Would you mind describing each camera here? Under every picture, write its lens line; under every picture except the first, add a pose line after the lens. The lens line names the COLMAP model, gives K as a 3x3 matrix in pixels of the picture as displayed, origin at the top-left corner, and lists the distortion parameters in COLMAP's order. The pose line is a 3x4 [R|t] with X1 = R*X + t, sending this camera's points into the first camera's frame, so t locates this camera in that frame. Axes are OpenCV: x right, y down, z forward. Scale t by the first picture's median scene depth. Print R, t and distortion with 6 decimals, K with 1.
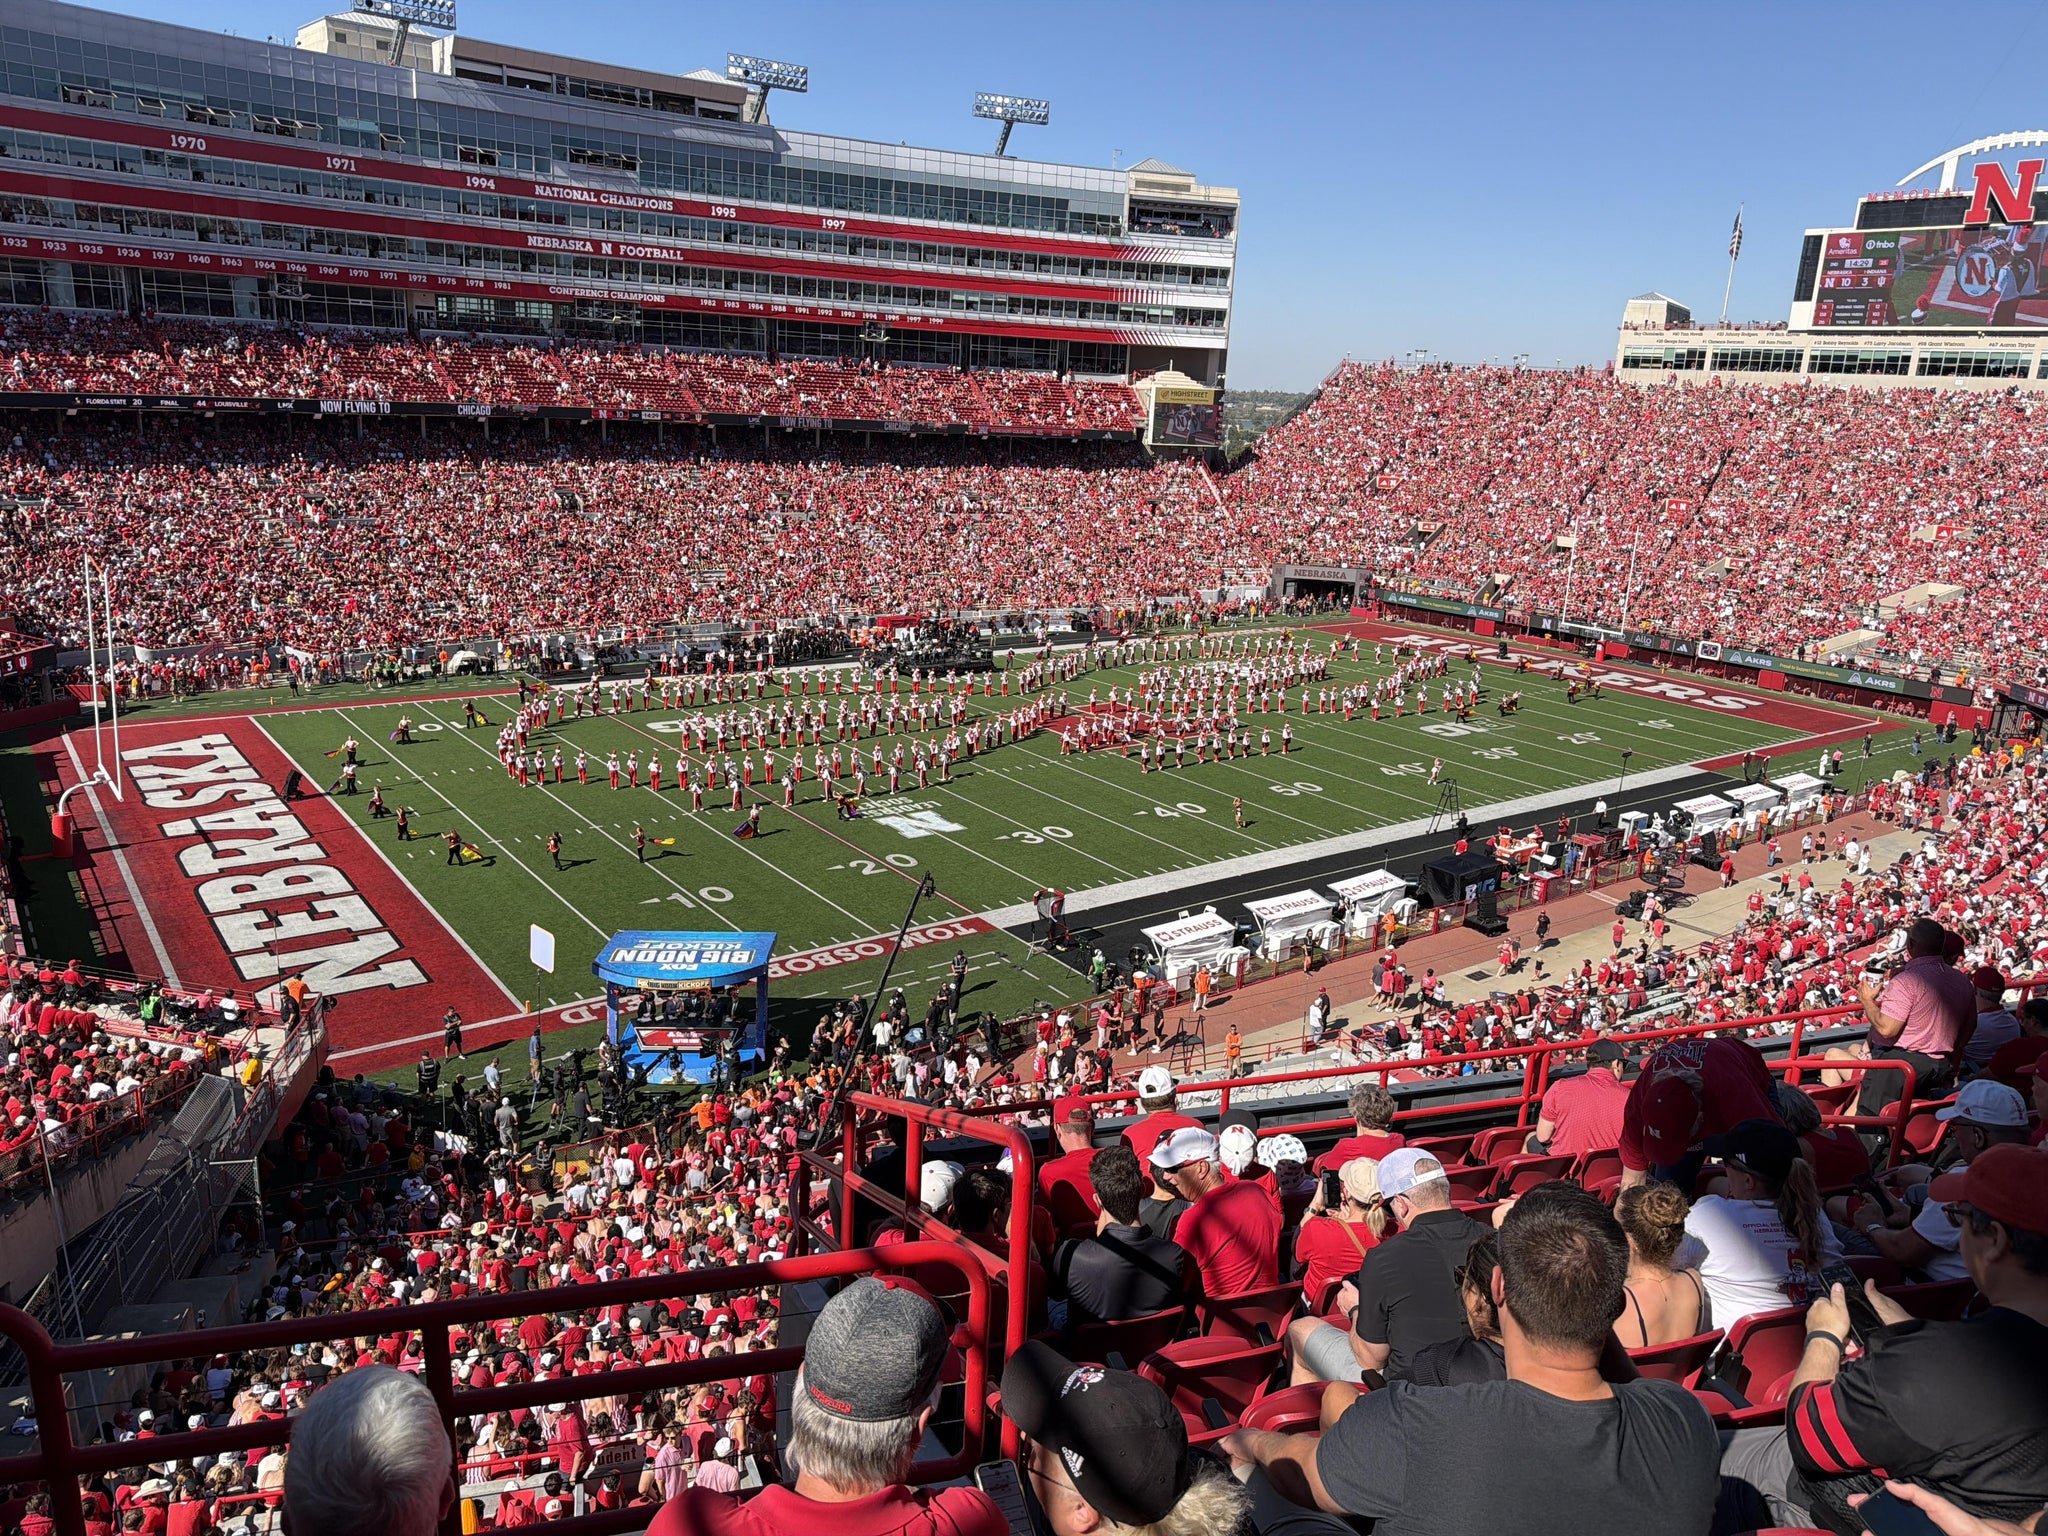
lens RADIAL K [[1430.7, 0, 1043.8], [0, 1430.7, 772.1], [0, 0, 1]] dist [0.033999, -0.030037]
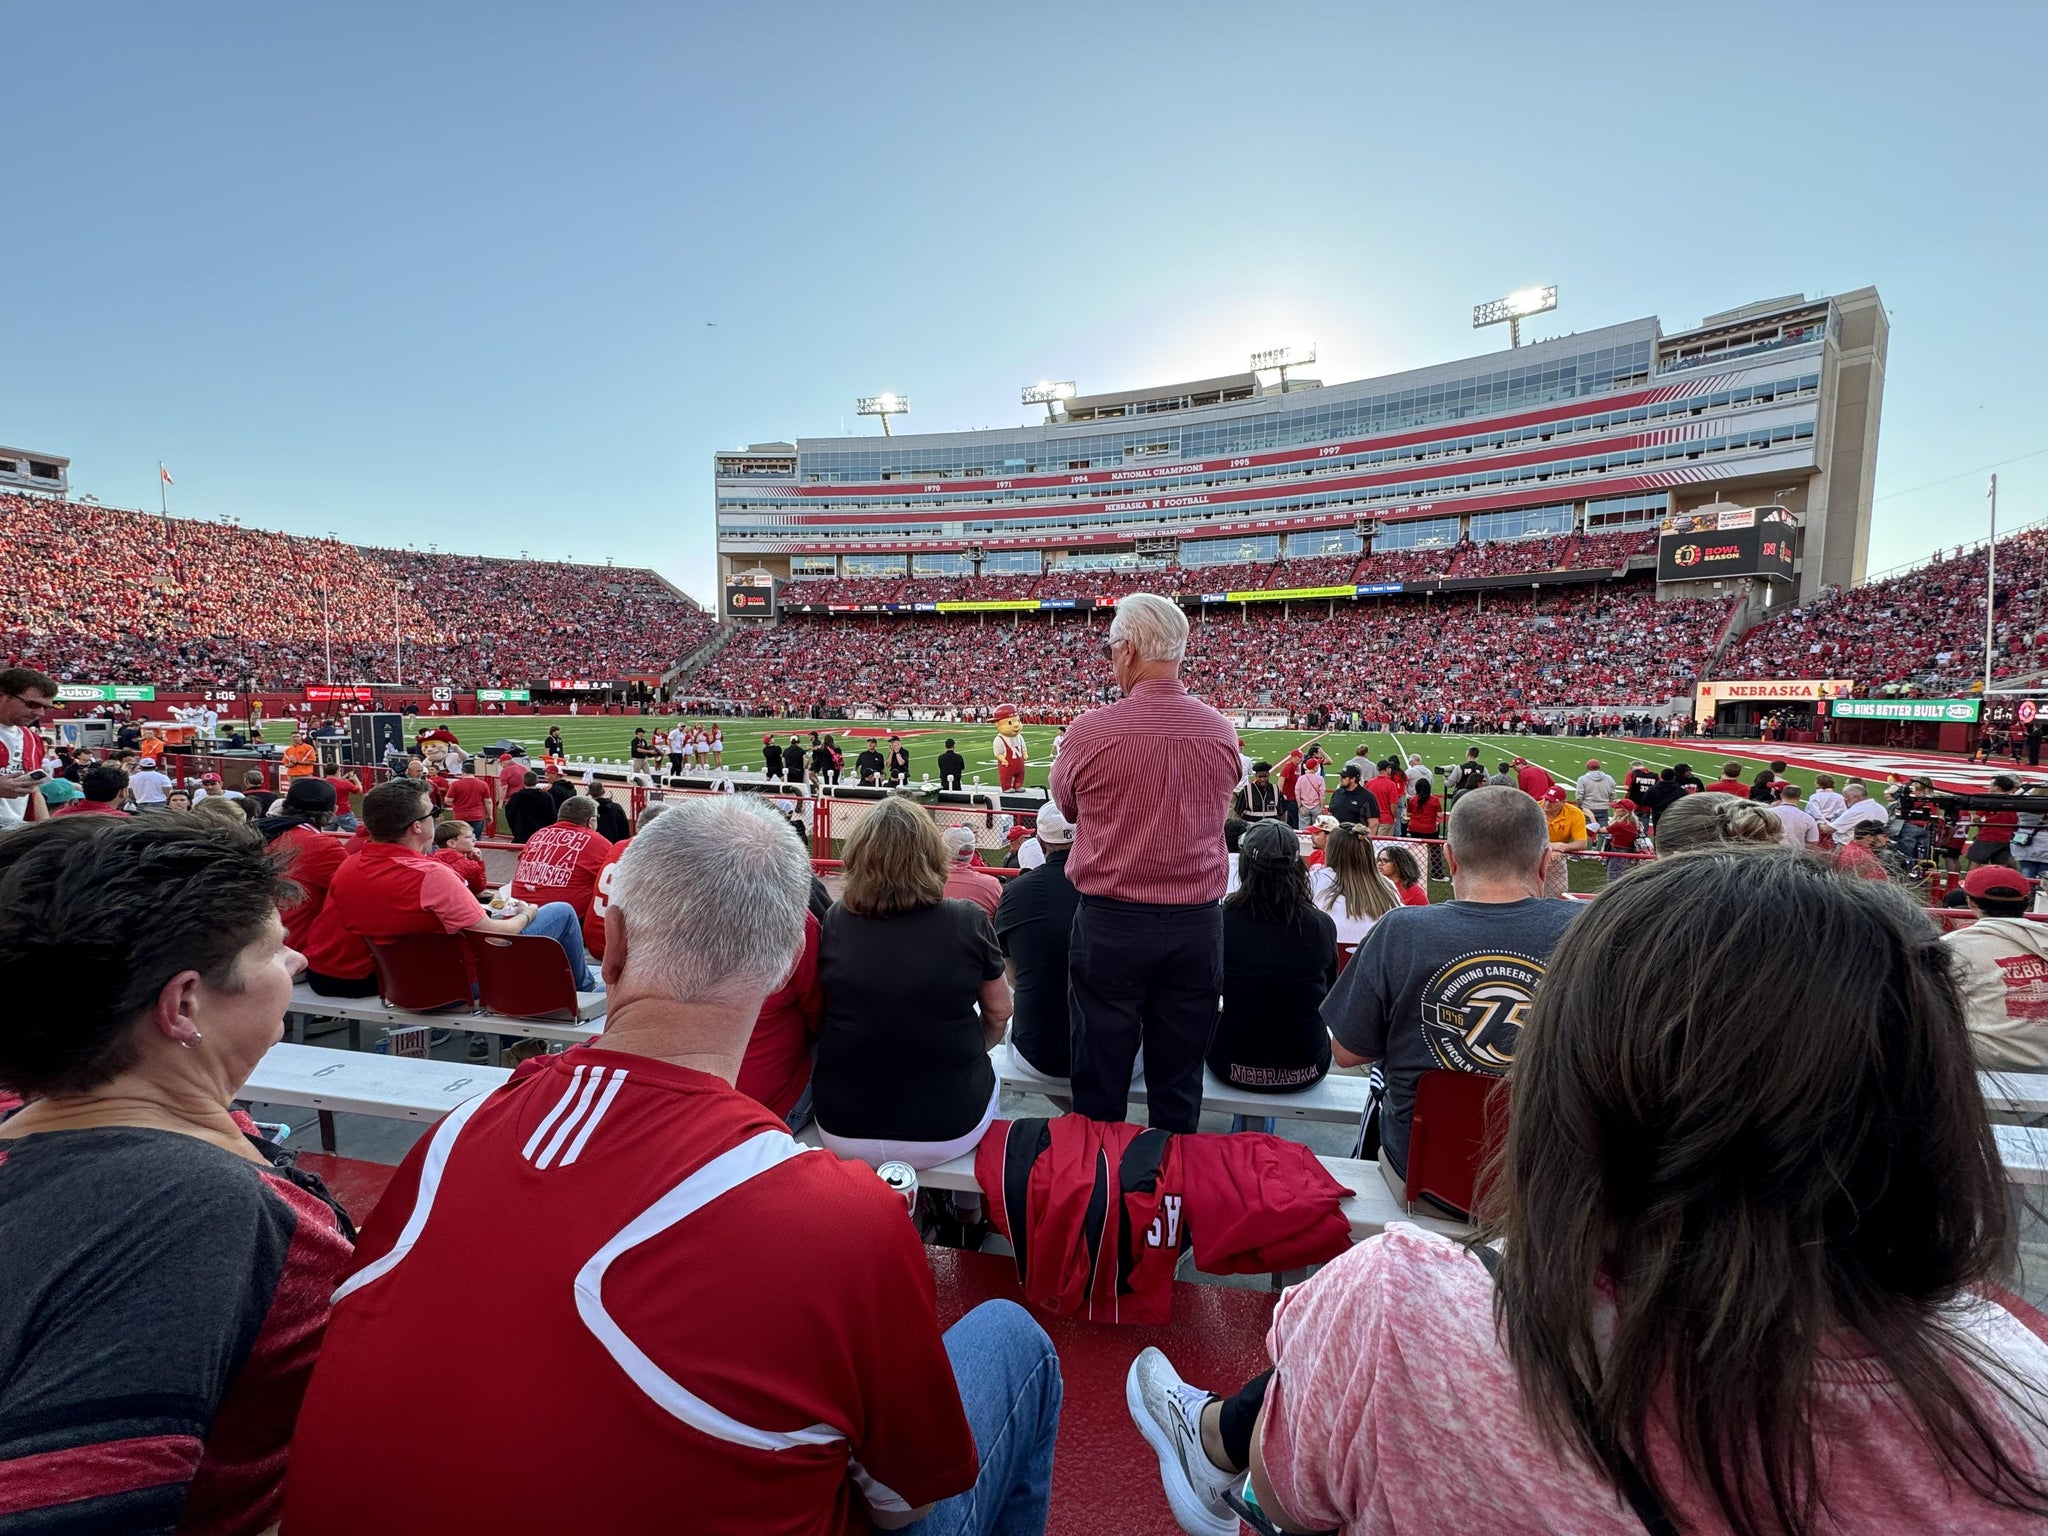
lens RADIAL K [[815.7, 0, 1025.0], [0, 815.7, 768.8], [0, 0, 1]] dist [-0.001713, -0.000244]
pose [[0.493380, 0.032772, -0.869196, 0.452964], [-0.211877, 0.973718, -0.083555, 0.011318], [0.843614, 0.225387, 0.487357, 0.619982]]
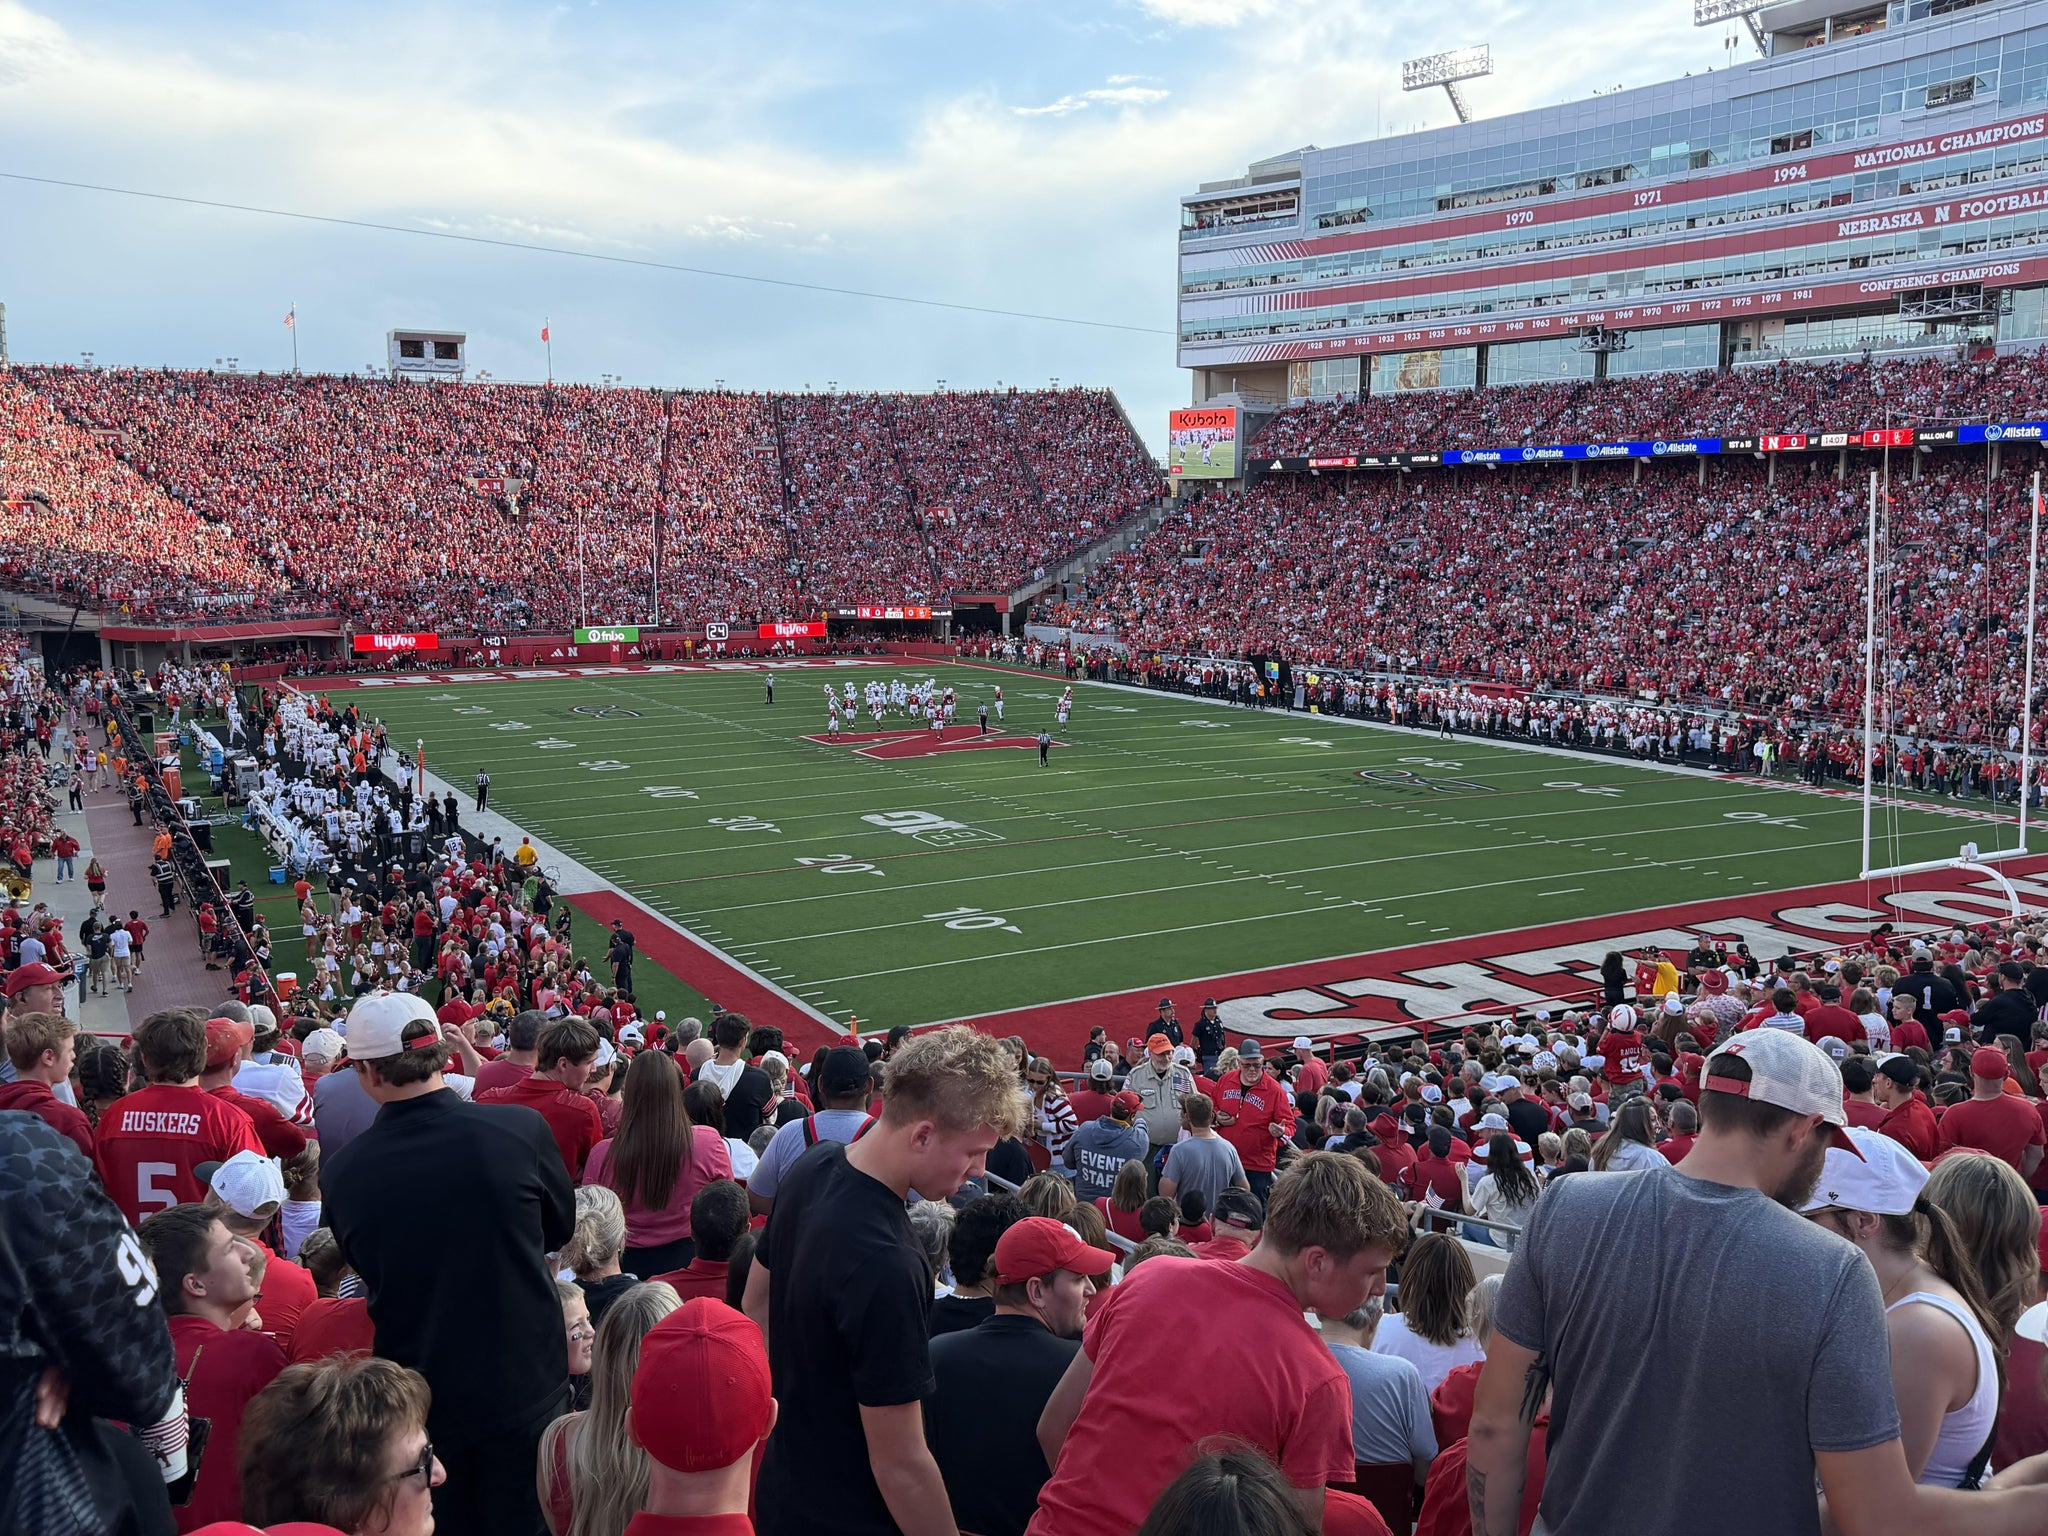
lens RADIAL K [[1775.8, 0, 1028.7], [0, 1775.8, 790.2], [0, 0, 1]] dist [0.053803, -0.077533]
pose [[-0.139751, 0.101916, -0.984928, 0.754965], [-0.260722, 0.955802, 0.135896, -0.117130], [0.955245, 0.275784, -0.107003, 0.879089]]
